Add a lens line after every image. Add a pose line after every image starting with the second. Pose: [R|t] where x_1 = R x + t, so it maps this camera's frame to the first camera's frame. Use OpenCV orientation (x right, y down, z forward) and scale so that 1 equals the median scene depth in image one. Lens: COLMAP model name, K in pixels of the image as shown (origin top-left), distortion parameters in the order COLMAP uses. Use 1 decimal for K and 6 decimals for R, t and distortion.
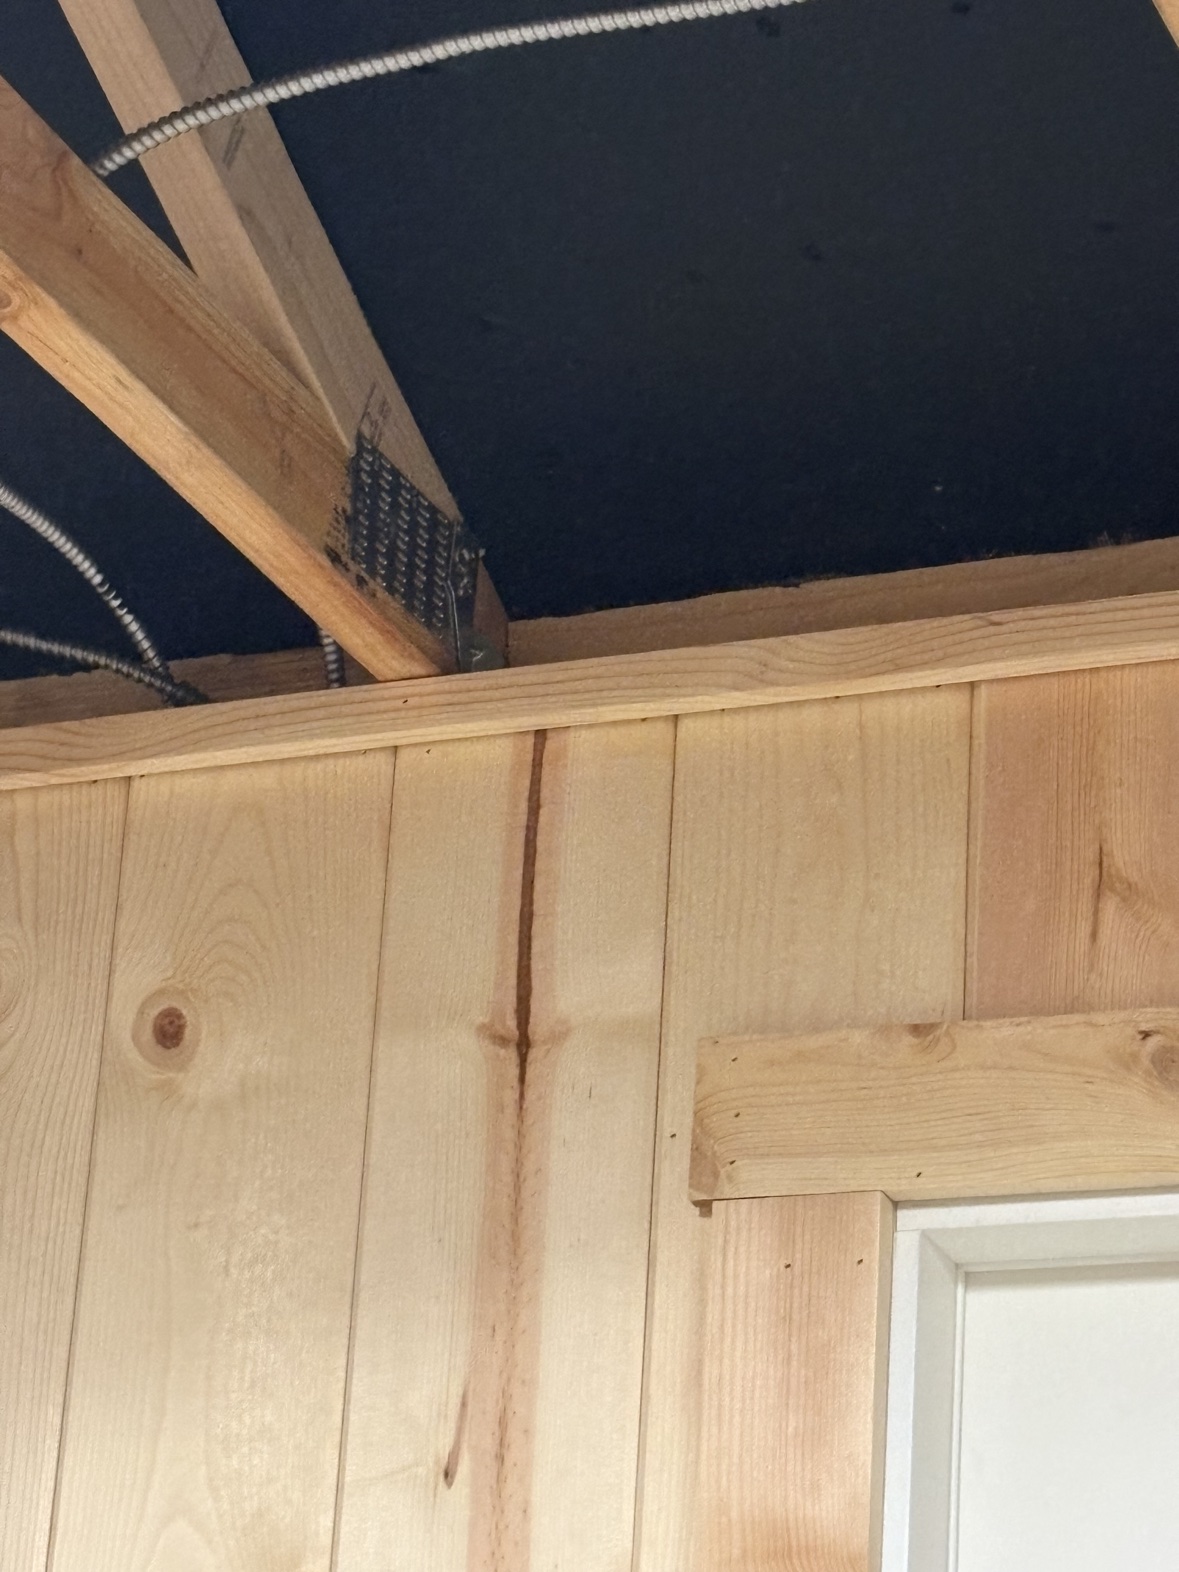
lens RADIAL K [[4749.6, 0, 591.4], [0, 4749.6, 785.6], [0, 0, 1]] dist [0.357441, 0.000000]
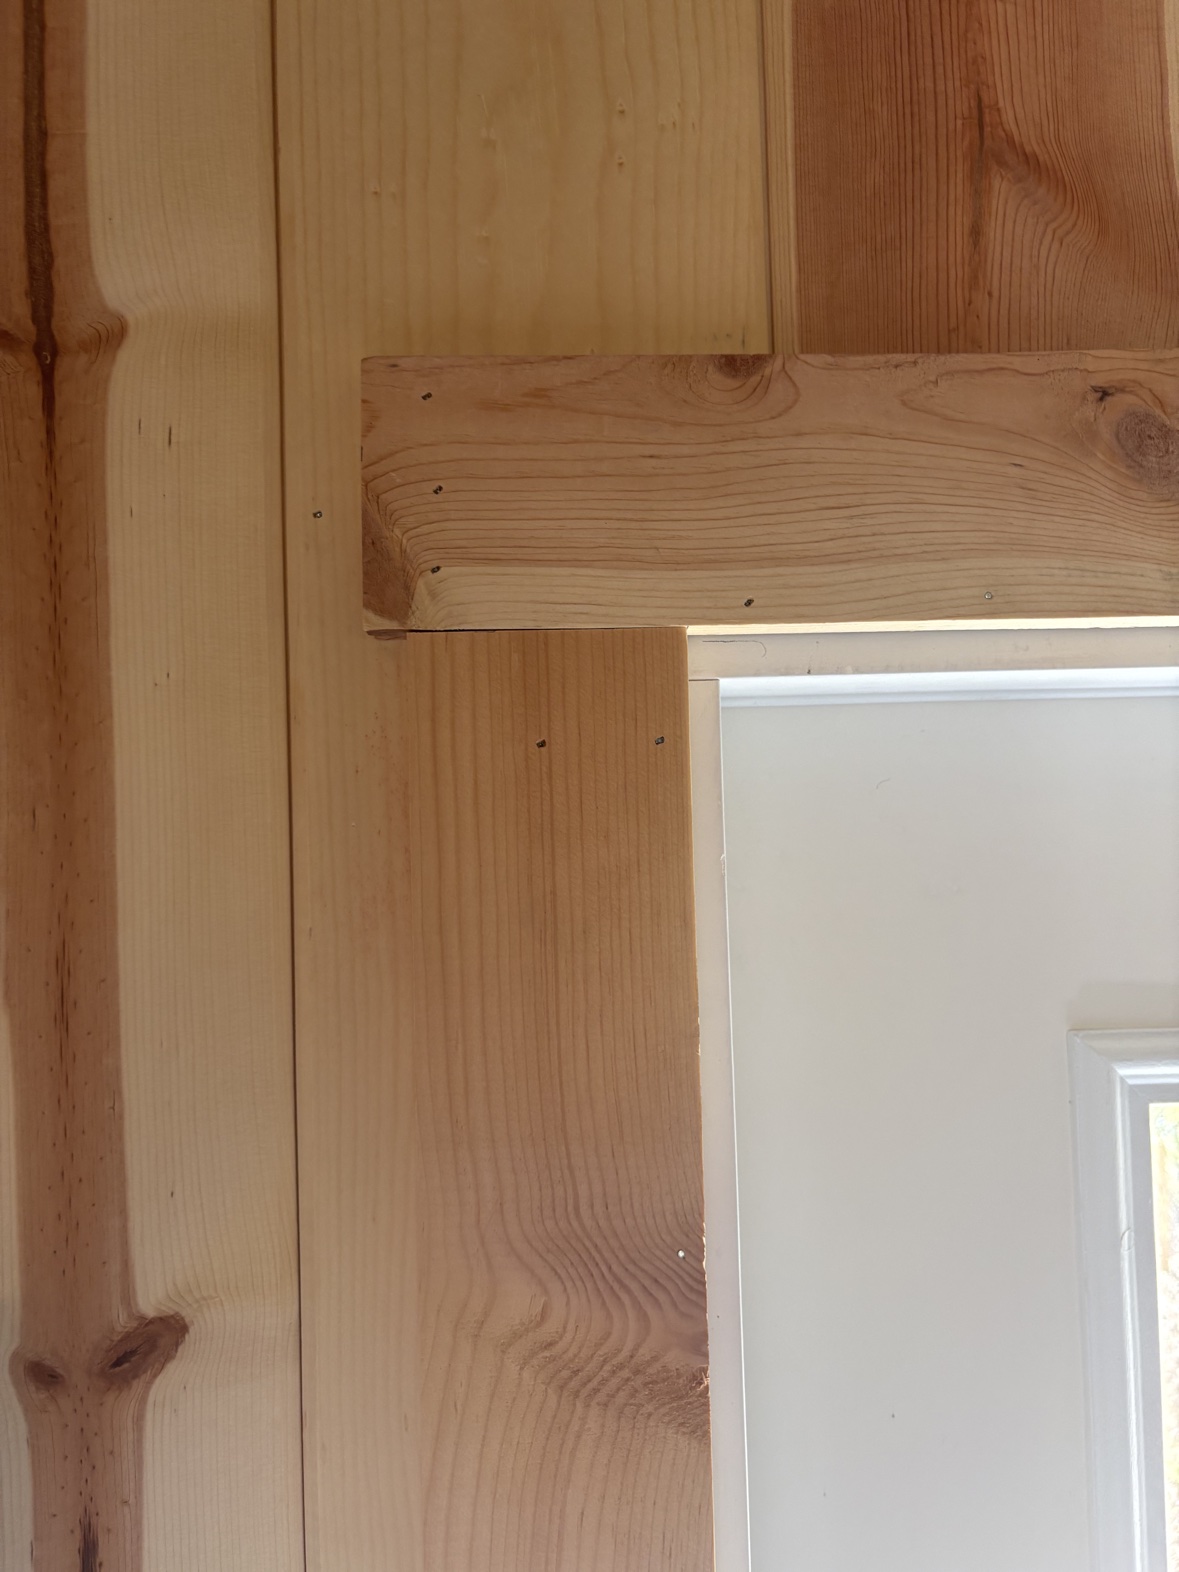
lens RADIAL K [[1185.6, 0, 604.9], [0, 1185.6, 788.8], [0, 0, 1]] dist [0.031223, -0.027784]
pose [[0.915248, -0.067351, 0.397222, -0.013850], [-0.077618, 0.937982, 0.337882, 0.051696], [-0.395344, -0.340078, 0.853259, 0.846952]]
